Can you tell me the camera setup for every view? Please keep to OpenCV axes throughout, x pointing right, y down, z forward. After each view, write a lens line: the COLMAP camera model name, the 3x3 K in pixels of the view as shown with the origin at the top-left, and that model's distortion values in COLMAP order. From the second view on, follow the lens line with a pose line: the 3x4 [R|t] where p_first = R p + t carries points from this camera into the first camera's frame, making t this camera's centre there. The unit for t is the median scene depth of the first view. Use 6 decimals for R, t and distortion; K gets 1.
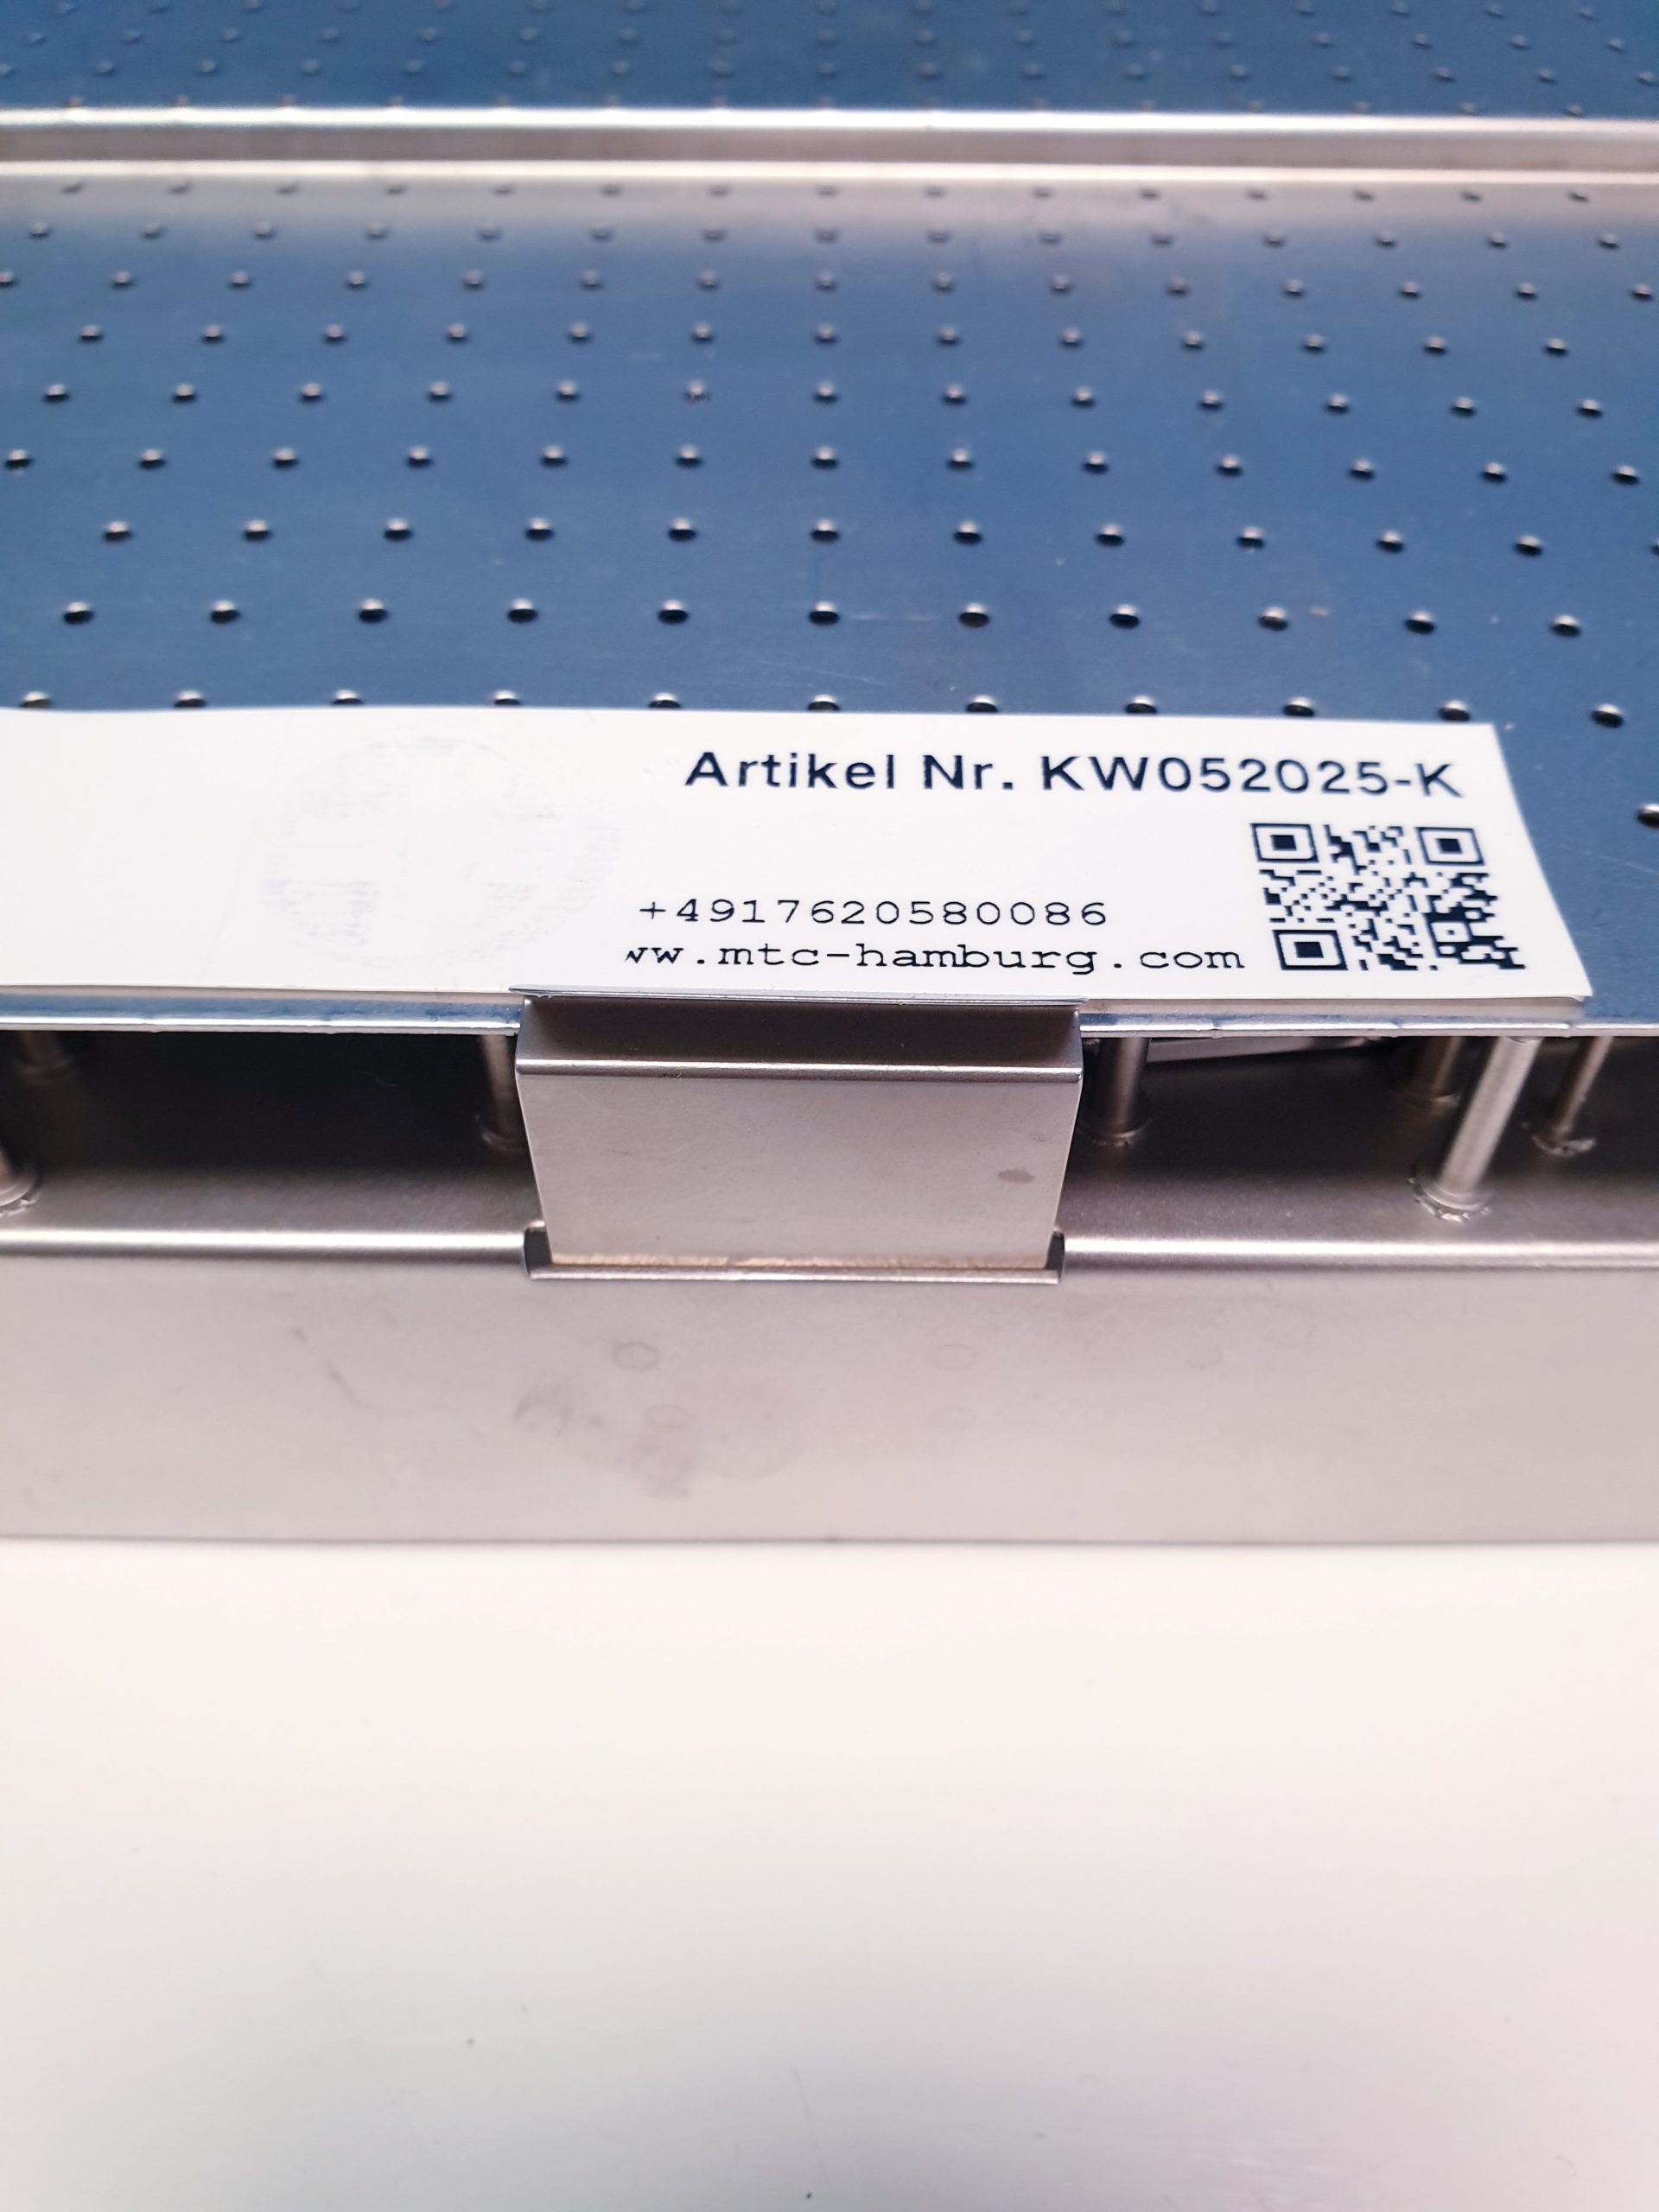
lens RADIAL K [[1787.0, 0, 829.5], [0, 1787.0, 1106.0], [0, 0, 1]] dist [-0.073638, 0.012430]
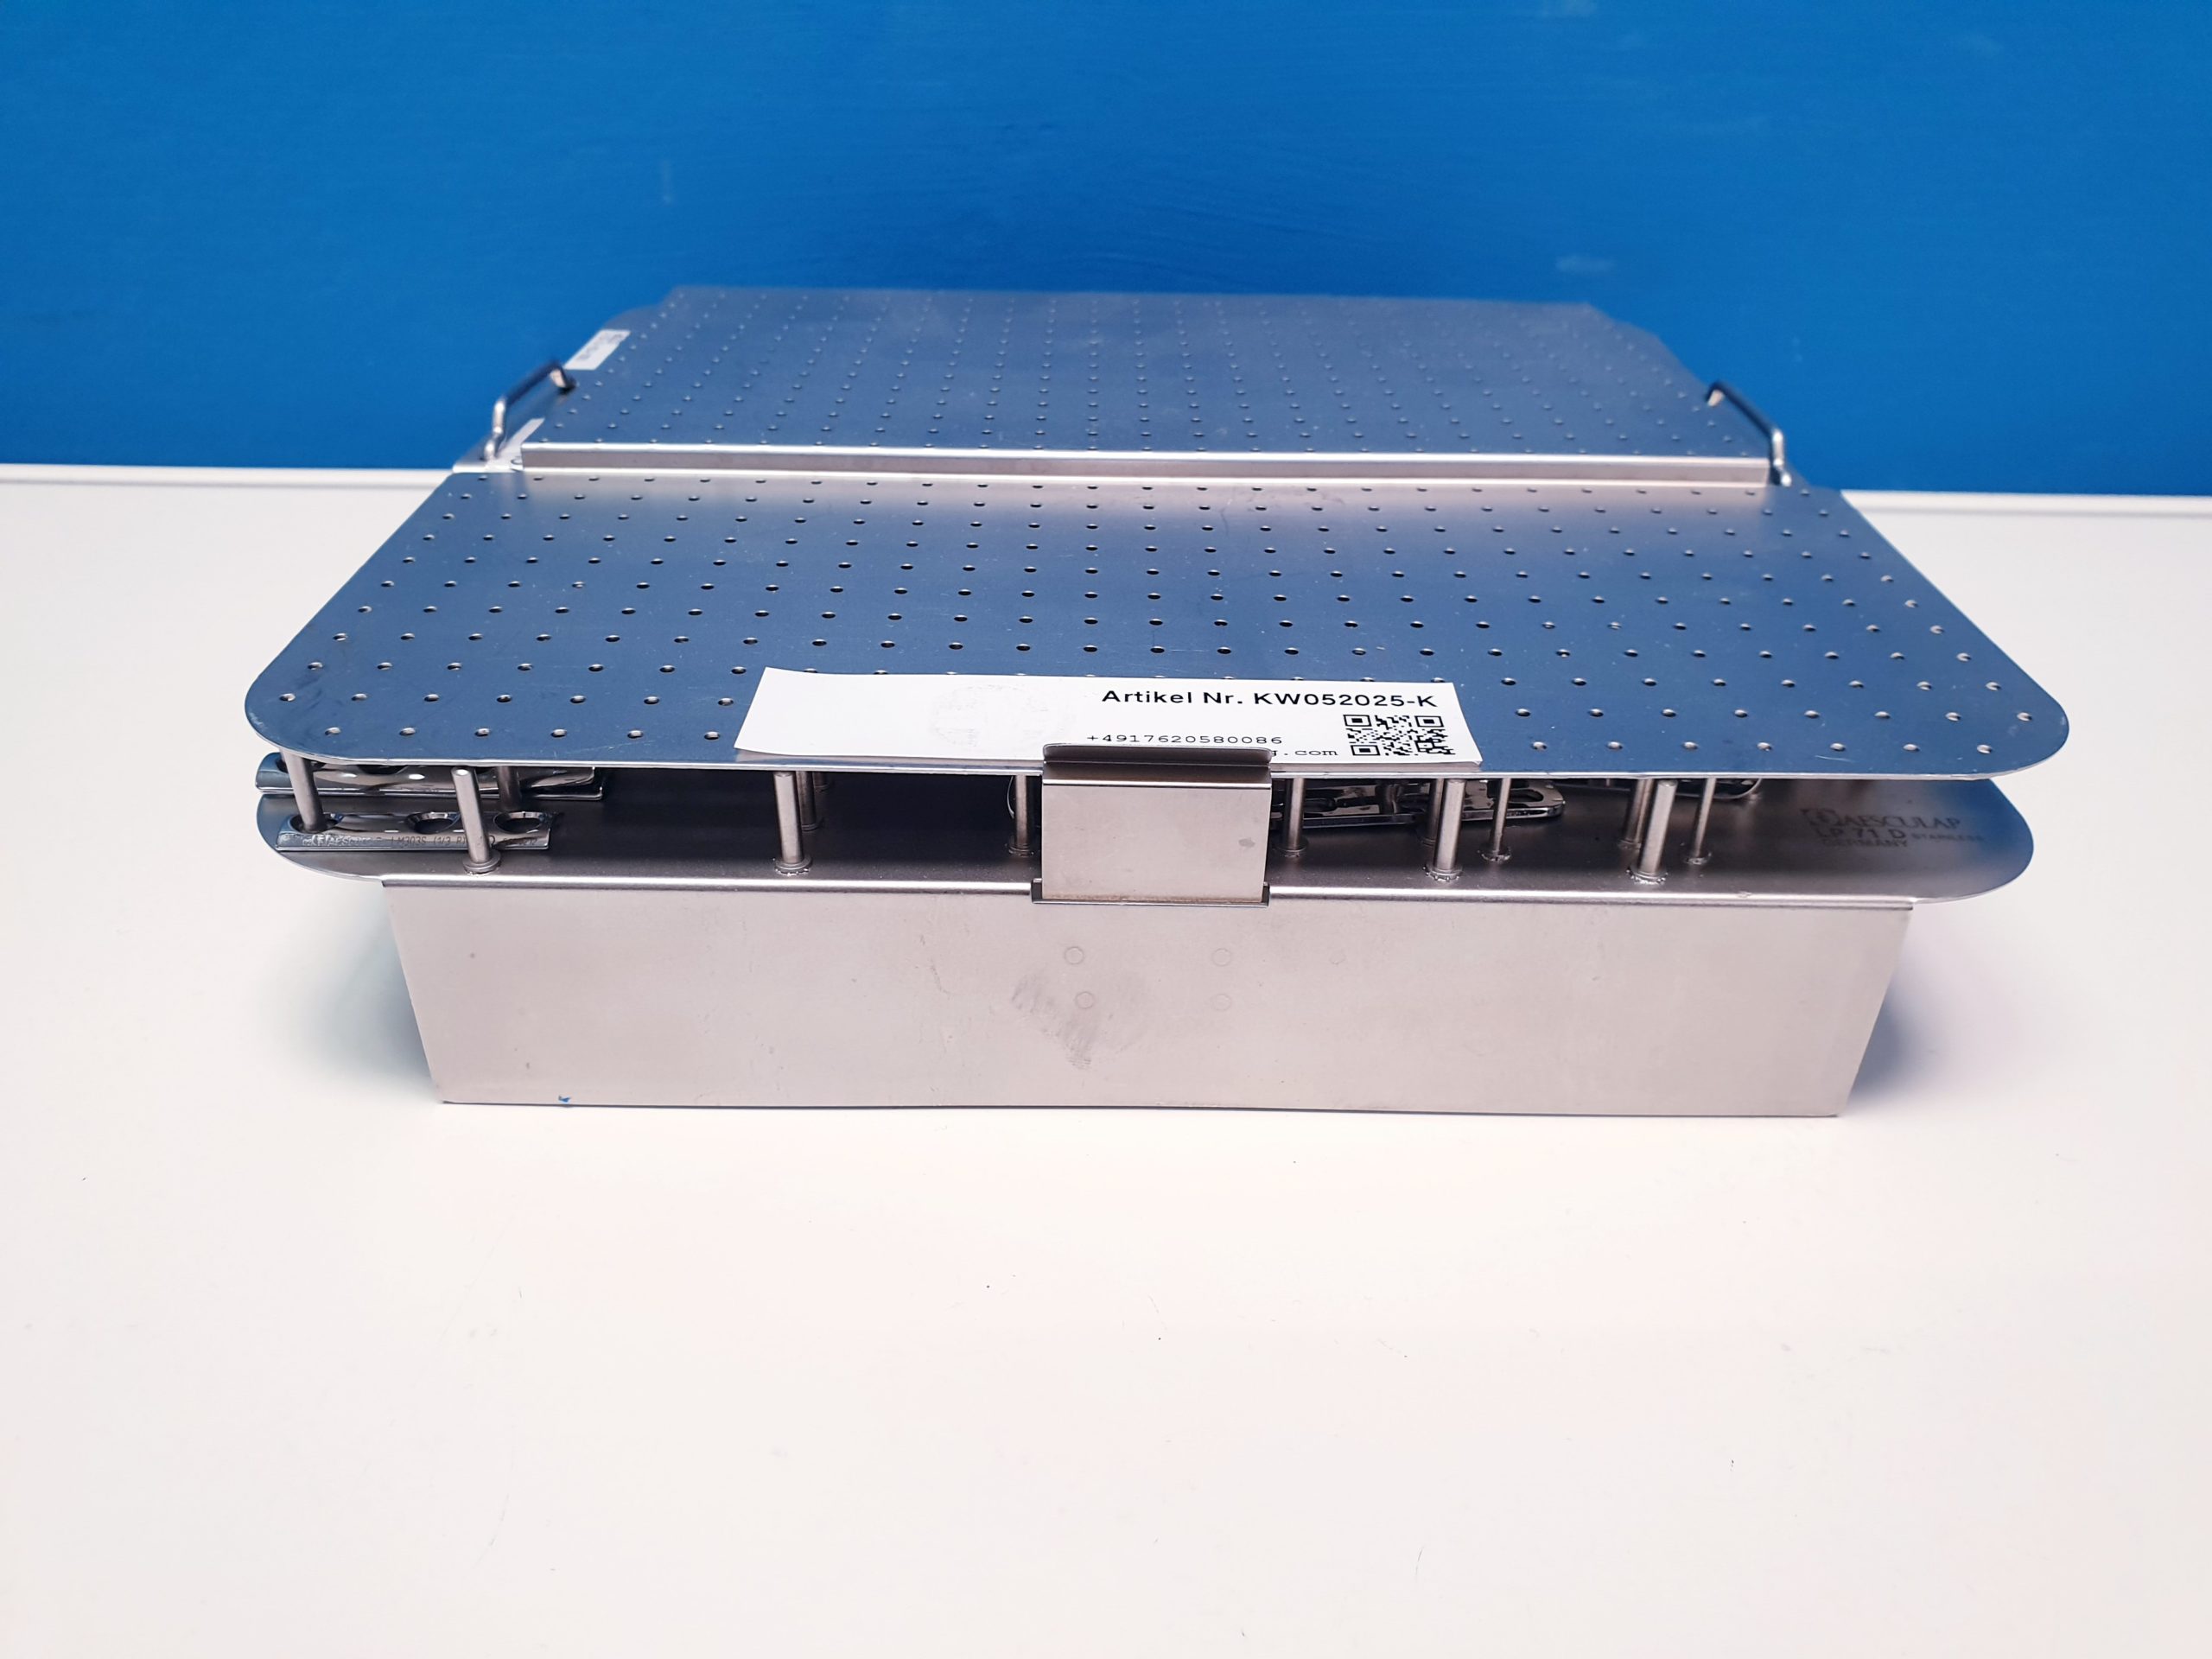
lens RADIAL K [[1643.7, 0, 1083.8], [0, 1643.7, 831.2], [0, 0, 1]] dist [0.041115, -0.345679]
pose [[0.999966, 0.004670, -0.006791, -0.089216], [-0.006532, 0.951496, -0.307591, 0.644509], [0.005025, 0.307625, 0.951495, -1.003592]]
